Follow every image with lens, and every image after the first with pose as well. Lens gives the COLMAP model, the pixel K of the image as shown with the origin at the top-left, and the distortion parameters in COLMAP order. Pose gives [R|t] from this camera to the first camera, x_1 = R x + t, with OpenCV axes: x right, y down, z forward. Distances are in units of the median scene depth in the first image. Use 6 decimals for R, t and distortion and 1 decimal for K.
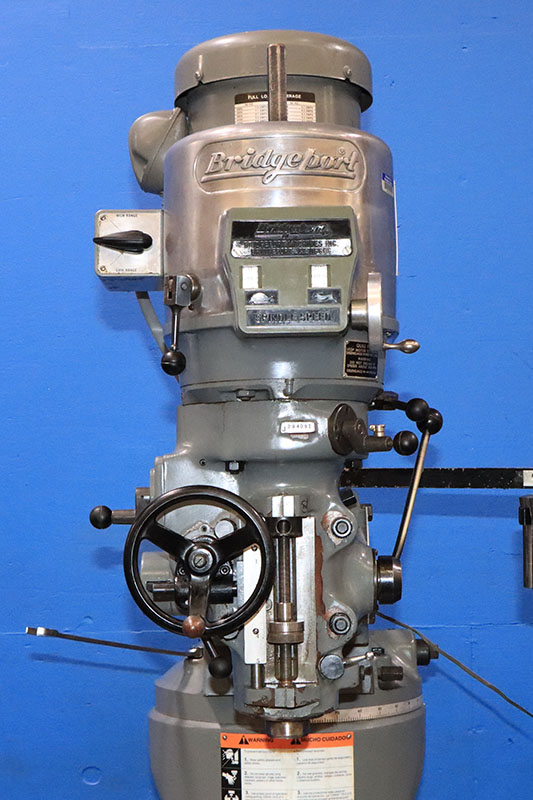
lens RADIAL K [[1430.3, 0, 240.3], [0, 1430.3, 447.2], [0, 0, 1]] dist [-0.149700, 0.000000]
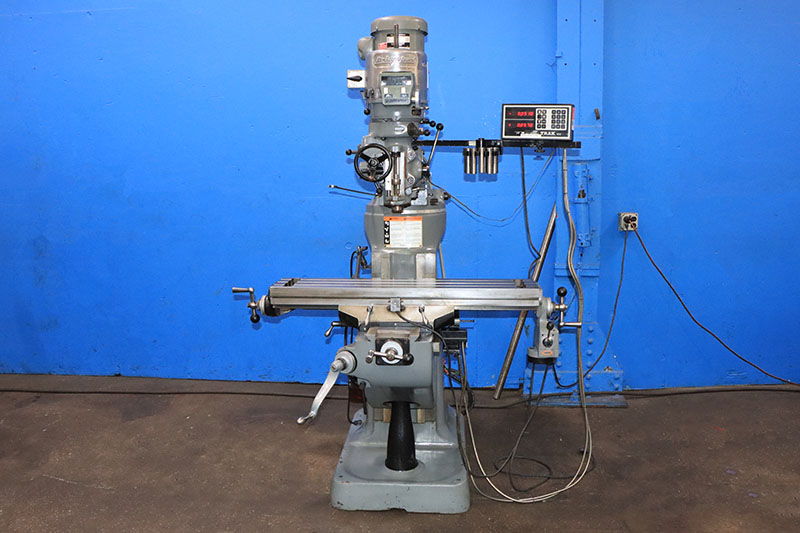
lens RADIAL K [[688.6, 0, 397.6], [0, 688.6, 258.3], [0, 0, 1]] dist [-0.171240, 0.006180]
pose [[0.999168, 0.013273, -0.038553, 0.106036], [-0.006279, 0.984341, 0.176162, 0.005101], [0.040287, -0.175773, 0.983606, -0.838303]]
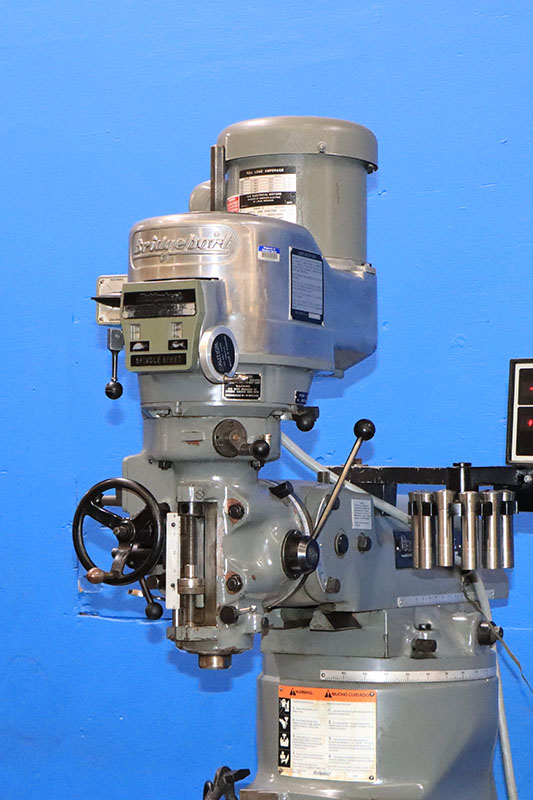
lens RADIAL K [[2023.1, 0, 264.7], [0, 2023.1, 403.1], [0, 0, 1]] dist [-0.087936, 0.000000]
pose [[0.890175, -0.002376, -0.455612, 0.937426], [-0.004433, 0.999894, -0.013875, -0.018435], [0.455596, 0.014371, 0.890070, -0.663441]]
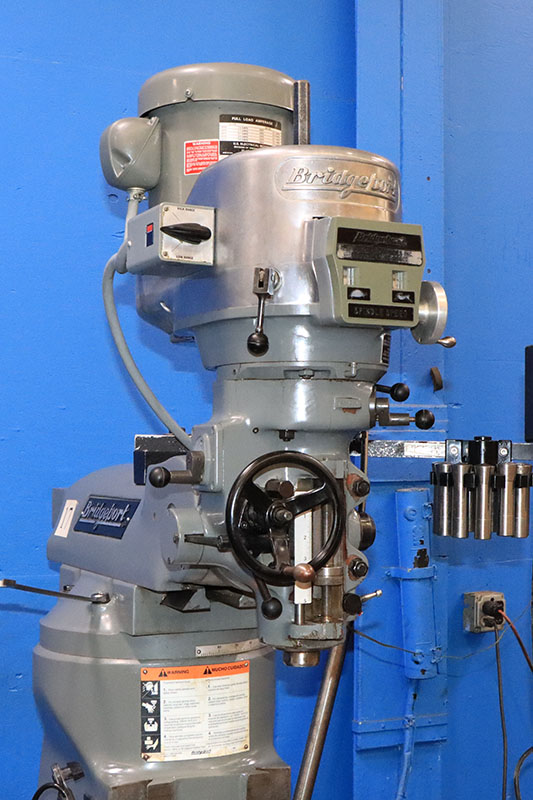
lens RADIAL K [[1196.3, 0, 285.8], [0, 1196.3, 396.7], [0, 0, 1]] dist [-0.166485, 0.000000]
pose [[0.881975, 0.040202, 0.469579, -0.450680], [-0.029767, 0.999118, -0.029628, 0.010927], [-0.470356, 0.012153, 0.882393, 0.135208]]
